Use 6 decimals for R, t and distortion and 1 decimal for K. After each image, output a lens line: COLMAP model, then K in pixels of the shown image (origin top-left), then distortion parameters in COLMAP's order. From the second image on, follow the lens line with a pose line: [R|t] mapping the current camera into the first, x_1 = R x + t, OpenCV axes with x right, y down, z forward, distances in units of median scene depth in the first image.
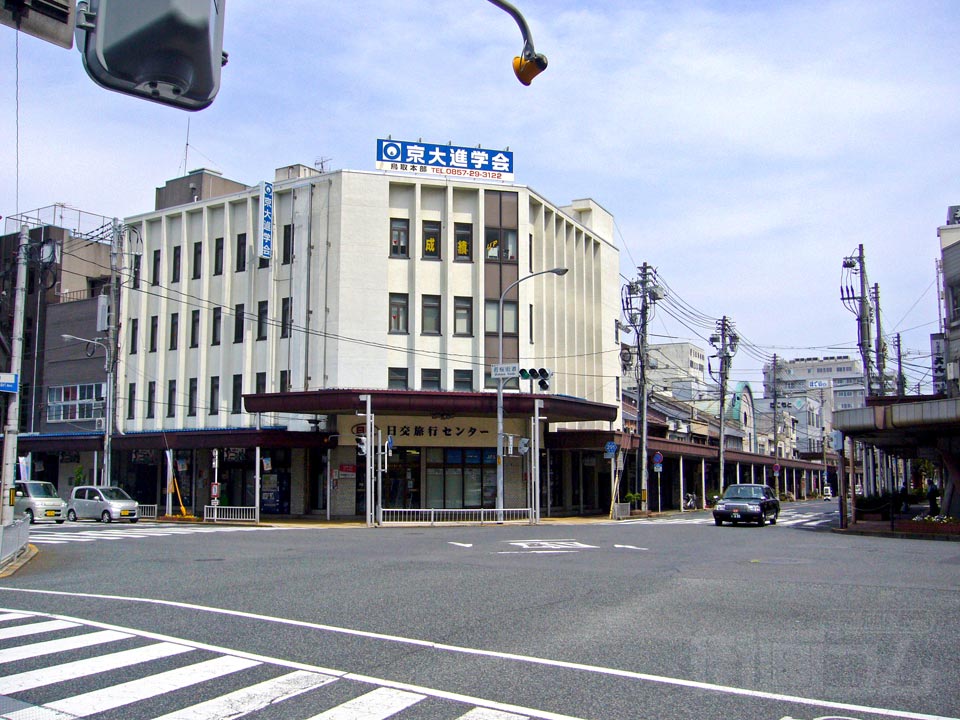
lens RADIAL K [[1012.8, 0, 480.0], [0, 1012.8, 360.0], [0, 0, 1]] dist [-0.080435, 0.043952]
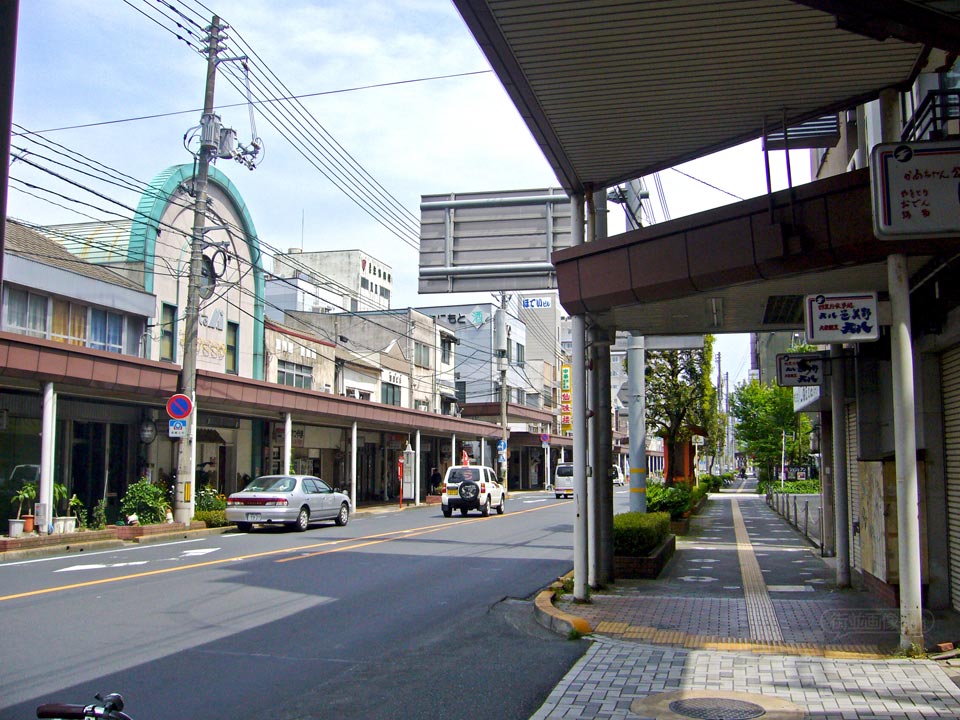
lens RADIAL K [[1012.8, 0, 480.0], [0, 1012.8, 360.0], [0, 0, 1]] dist [-0.080435, 0.043952]
pose [[0.979041, 0.023198, 0.202339, 0.203769], [-0.026830, 0.999524, 0.015227, 0.056575], [-0.201889, -0.020337, 0.979197, 0.455978]]
